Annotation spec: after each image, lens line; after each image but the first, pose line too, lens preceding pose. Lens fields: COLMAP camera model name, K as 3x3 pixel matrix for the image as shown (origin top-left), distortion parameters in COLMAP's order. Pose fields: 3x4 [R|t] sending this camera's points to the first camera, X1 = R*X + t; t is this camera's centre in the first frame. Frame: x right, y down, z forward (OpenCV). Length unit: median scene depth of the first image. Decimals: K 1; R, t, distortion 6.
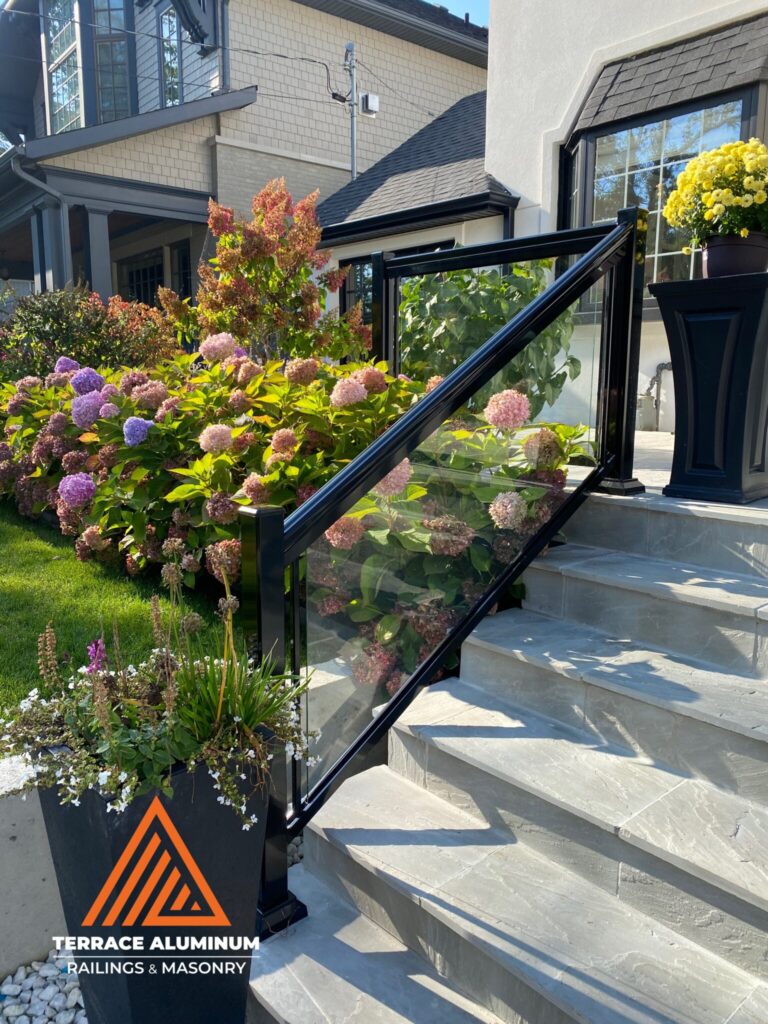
lens RADIAL K [[783.1, 0, 382.3], [0, 783.1, 510.2], [0, 0, 1]] dist [0.010369, 0.004459]
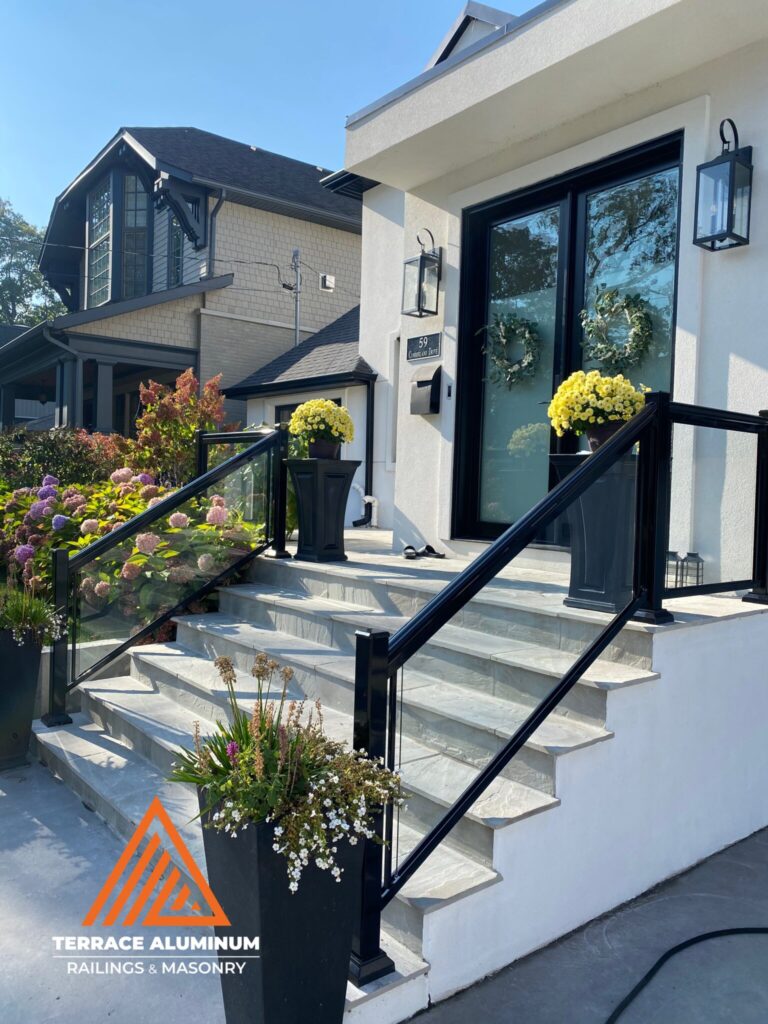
lens RADIAL K [[783.1, 0, 384.9], [0, 783.1, 511.6], [0, 0, 1]] dist [0.010369, 0.004459]
pose [[0.998647, 0.028674, -0.043387, 0.183527], [-0.034346, 0.990083, -0.136222, 0.034370], [0.039051, 0.137527, 0.989728, -0.275034]]
